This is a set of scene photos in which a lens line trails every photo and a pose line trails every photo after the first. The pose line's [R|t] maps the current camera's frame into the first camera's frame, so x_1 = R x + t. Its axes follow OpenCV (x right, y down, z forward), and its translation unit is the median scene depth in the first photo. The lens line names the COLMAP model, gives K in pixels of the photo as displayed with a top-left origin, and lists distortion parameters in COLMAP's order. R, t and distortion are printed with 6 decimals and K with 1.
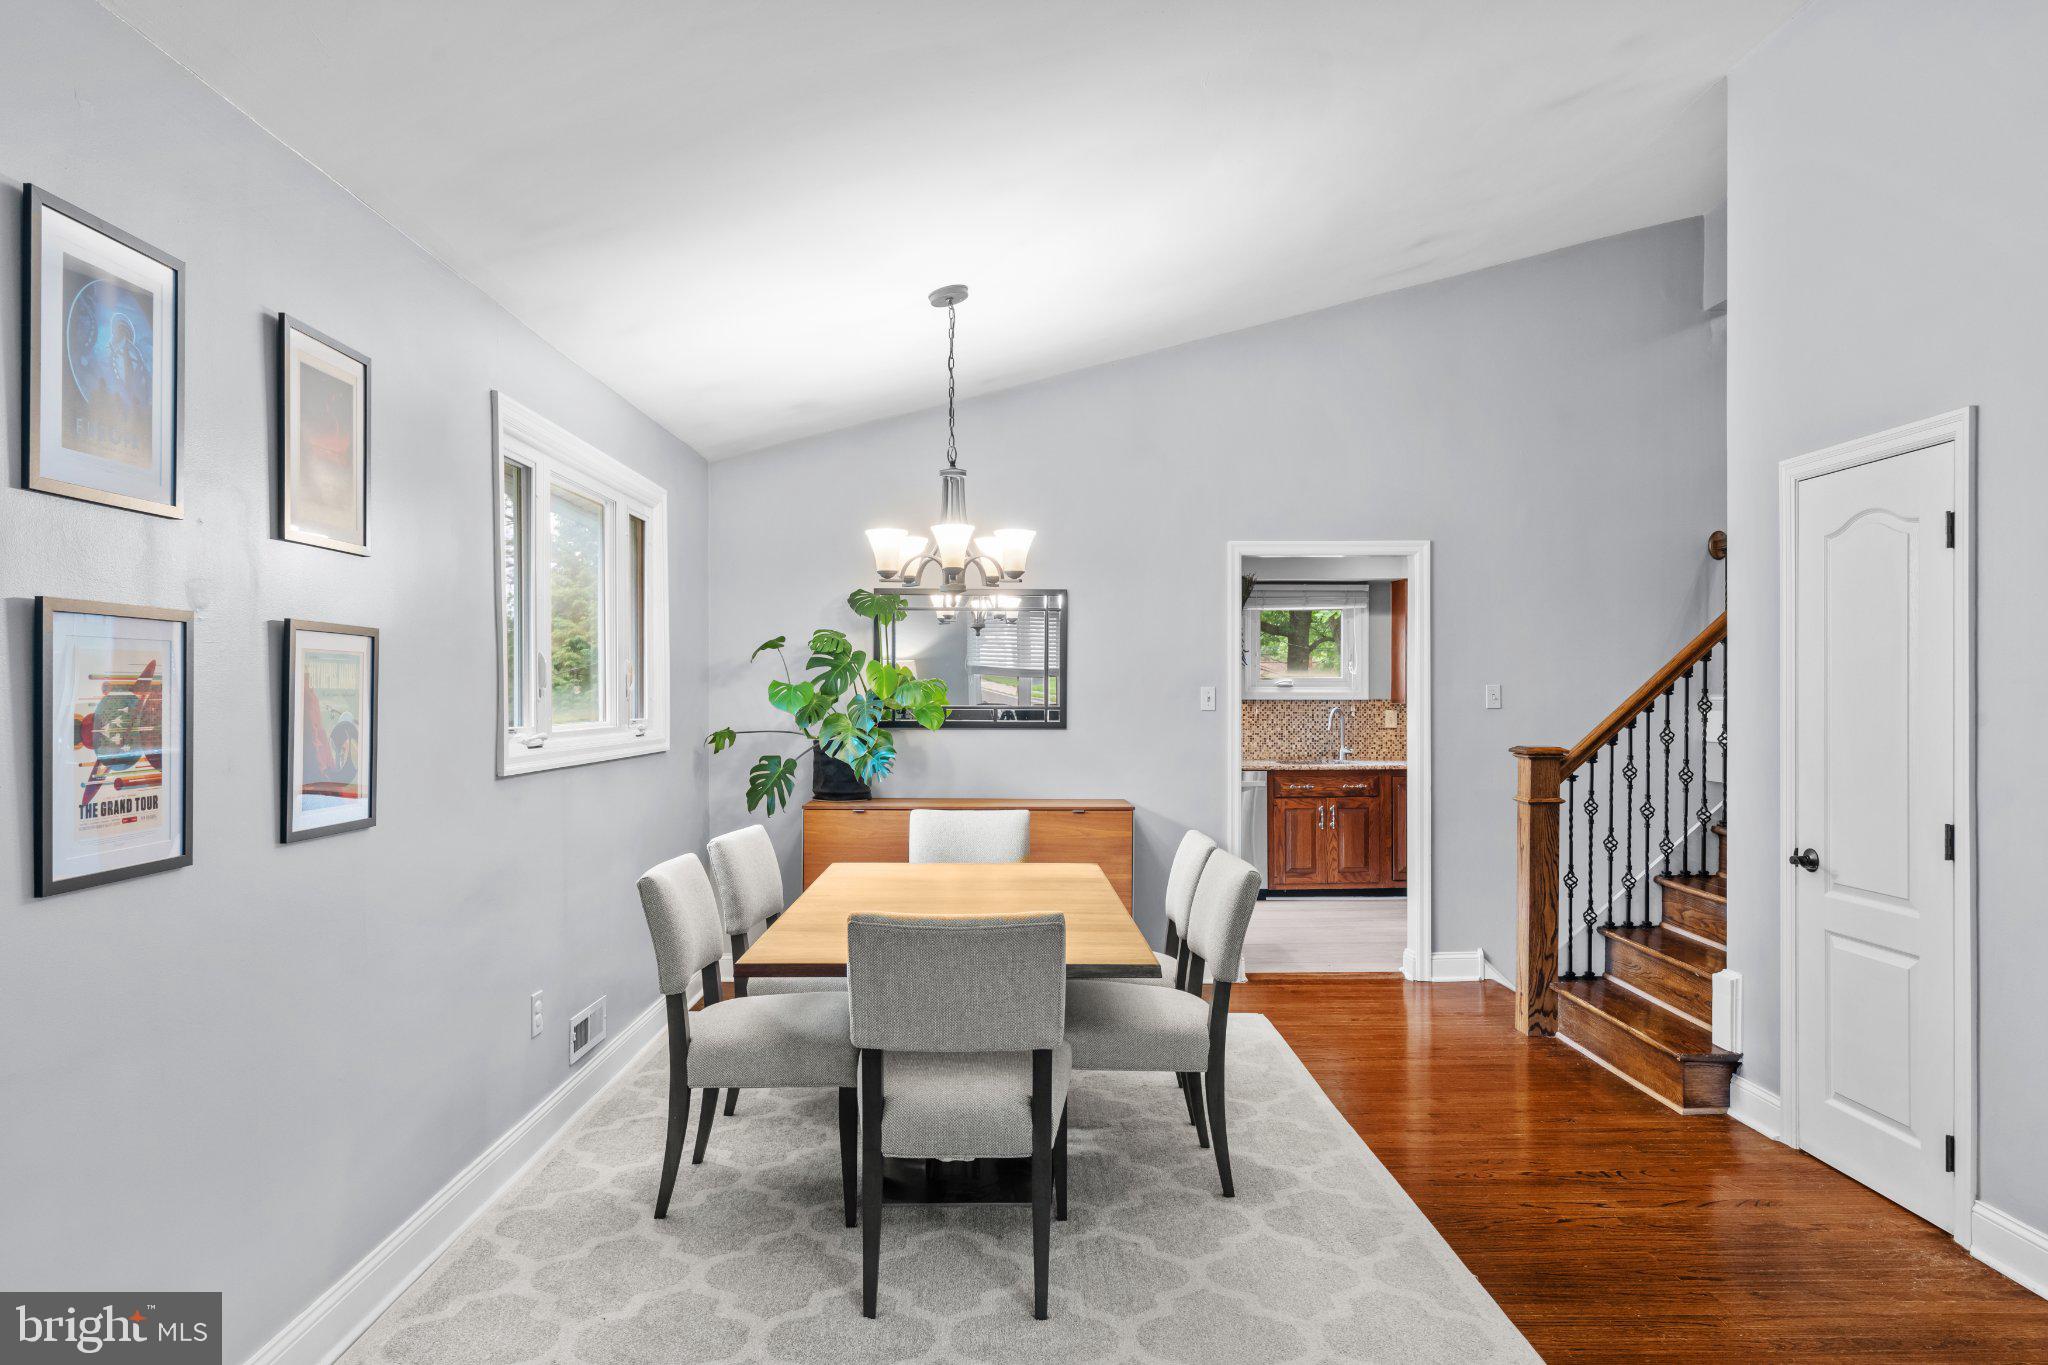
lens RADIAL K [[1250.8, 0, 1022.9], [0, 1250.8, 700.9], [0, 0, 1]] dist [0.002232, 0.002358]
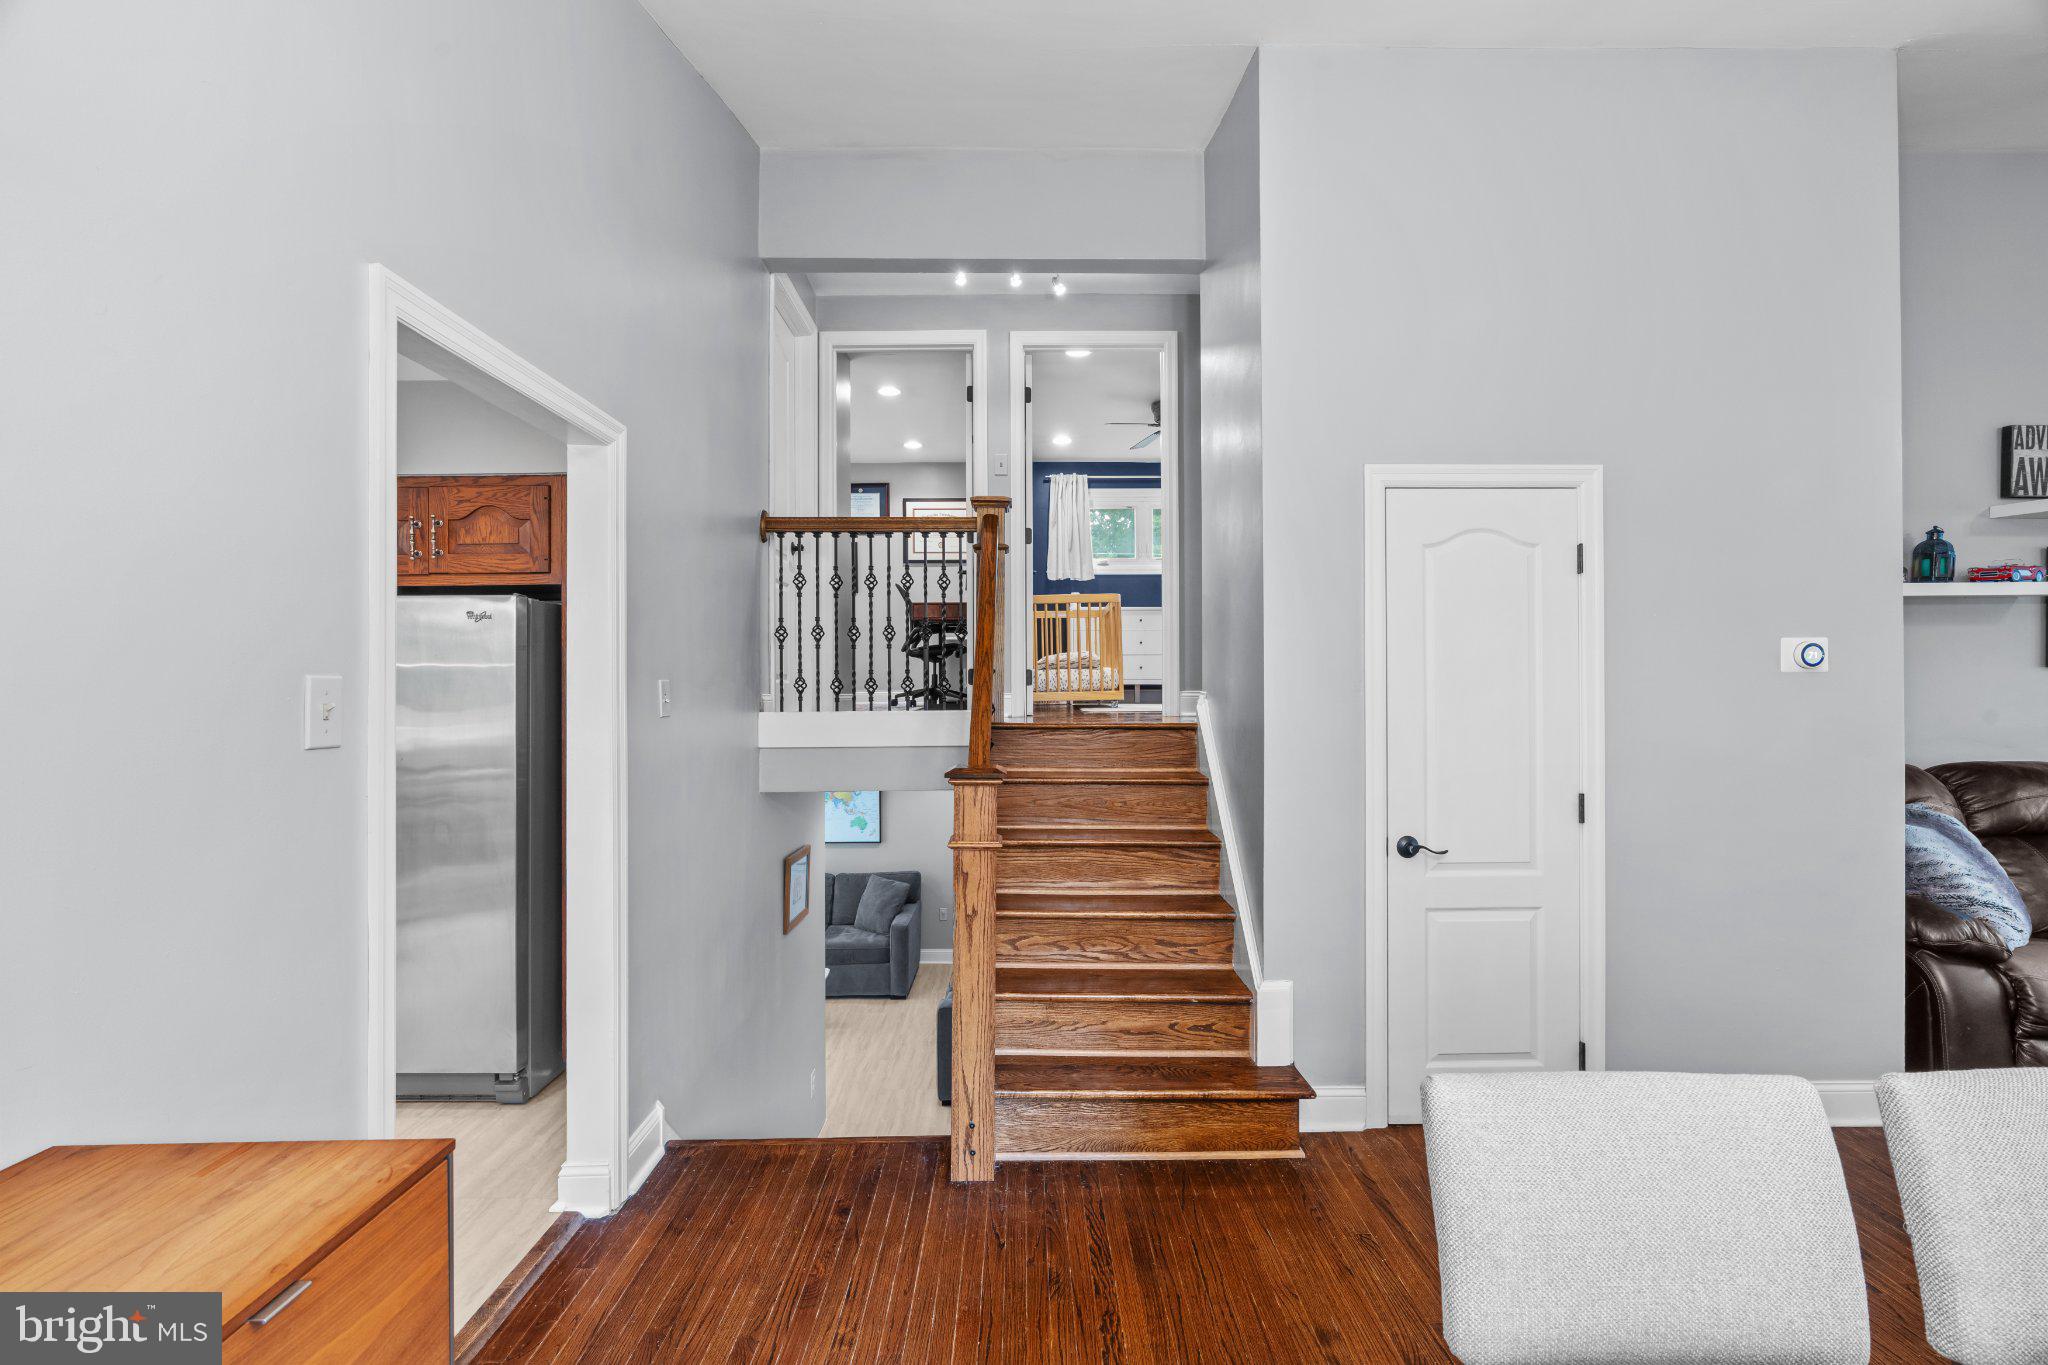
lens RADIAL K [[899.4, 0, 1037.7], [0, 899.4, 685.8], [0, 0, 1]] dist [-0.007140, 0.004664]
pose [[0.004974, 0.003632, 0.999981, -0.110490], [0.010732, 0.999936, -0.003685, -0.008314], [-0.999930, 0.010750, 0.004935, 1.071821]]
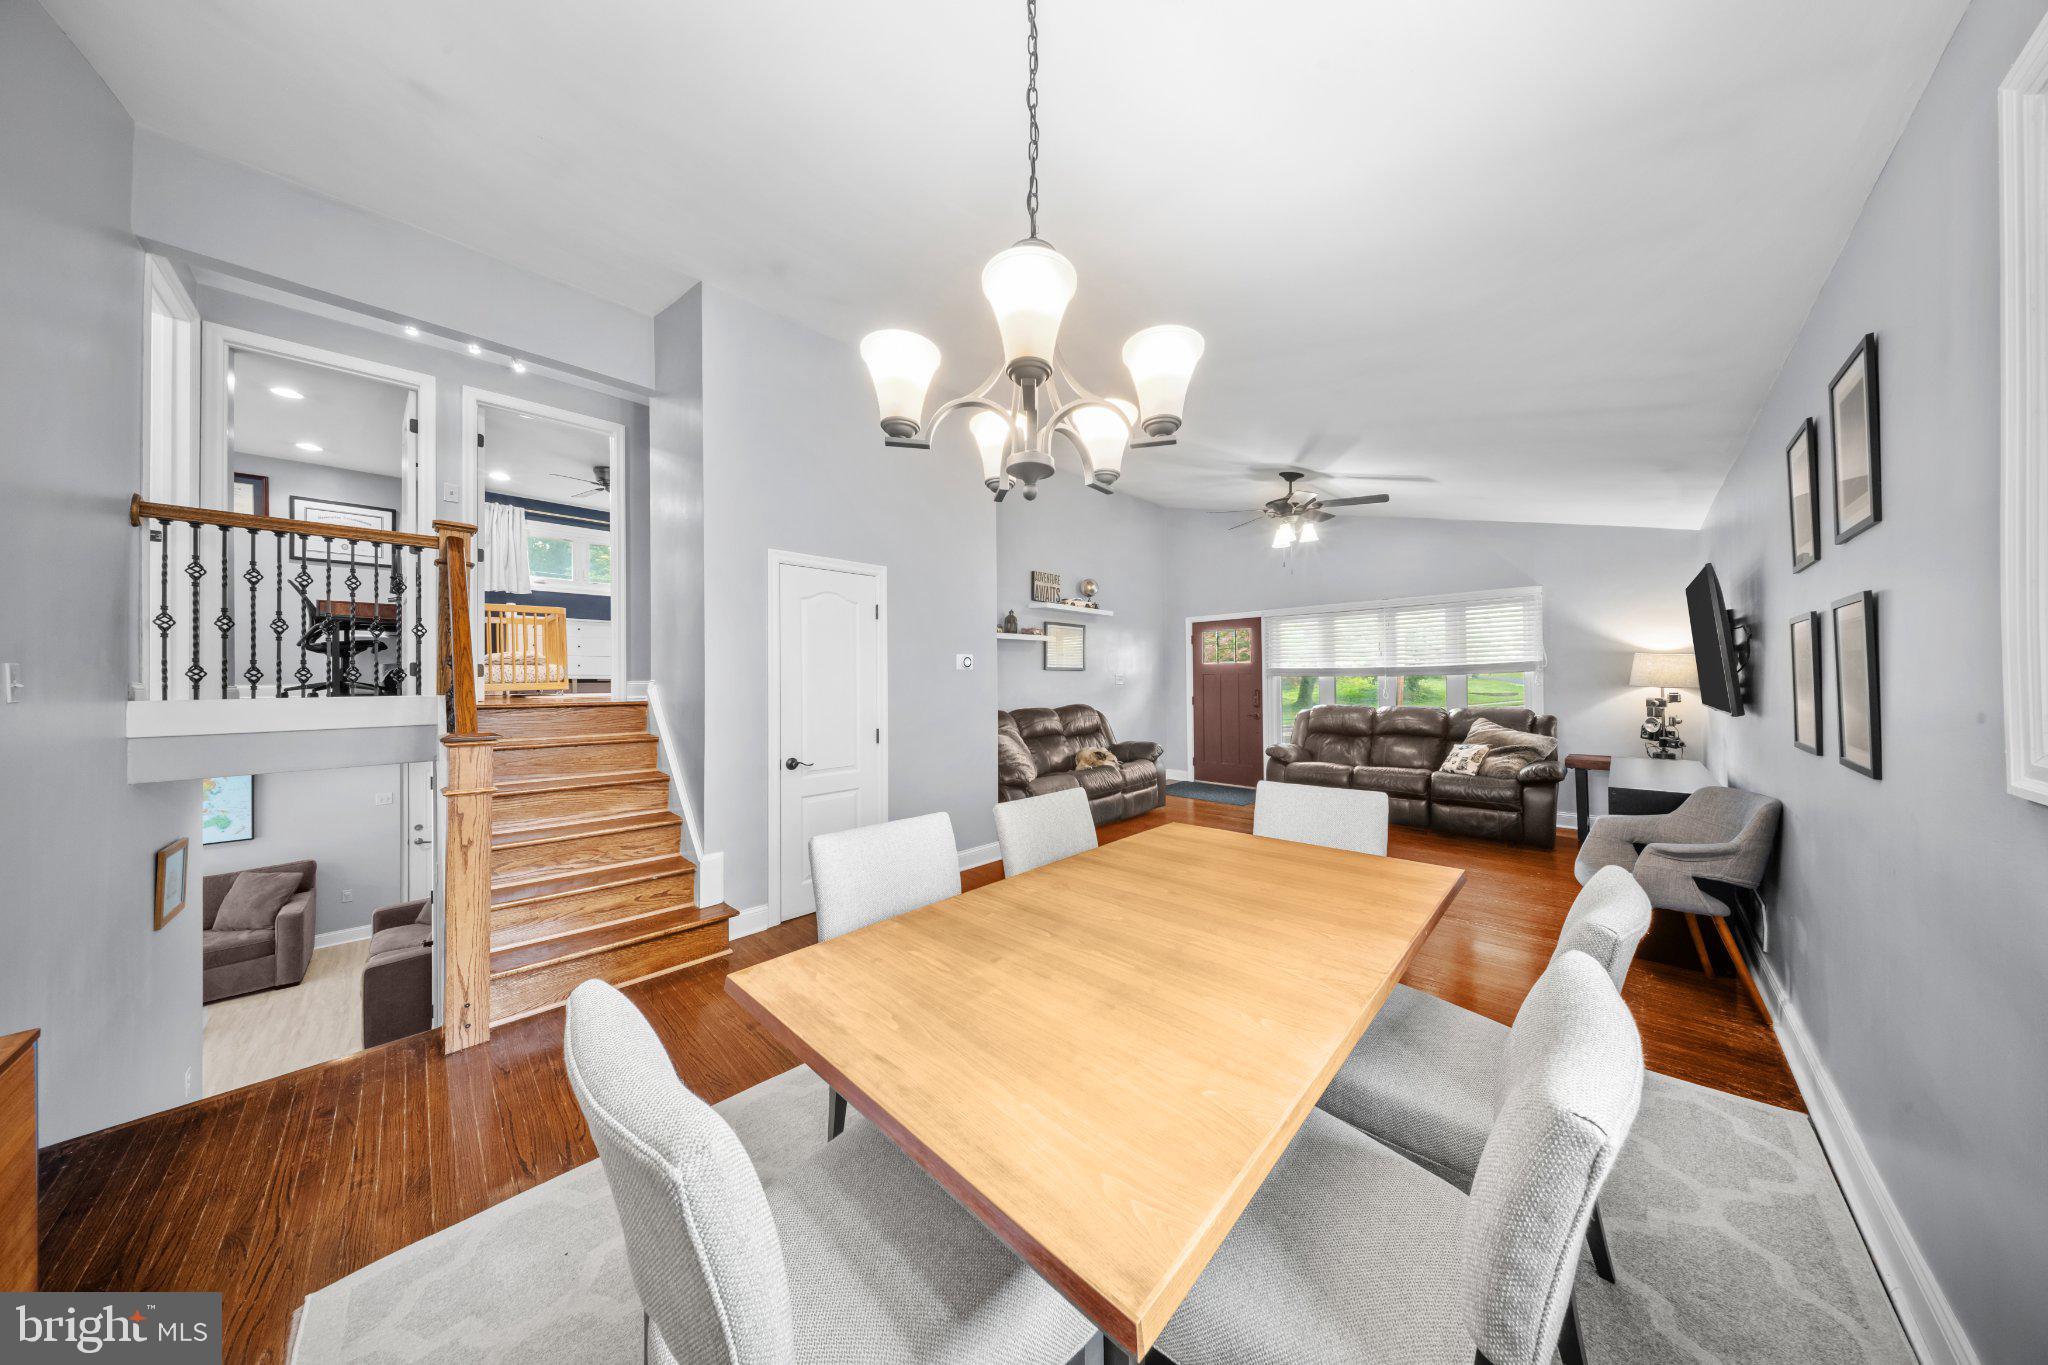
lens RADIAL K [[597.0, 0, 1033.2], [0, 597.0, 675.6], [0, 0, 1]] dist [-0.008156, 0.000095]
pose [[-0.709189, 0.014346, 0.704873, -0.225717], [0.014505, 0.999878, -0.005757, 0.002110], [-0.704869, 0.006141, -0.709311, 1.133789]]
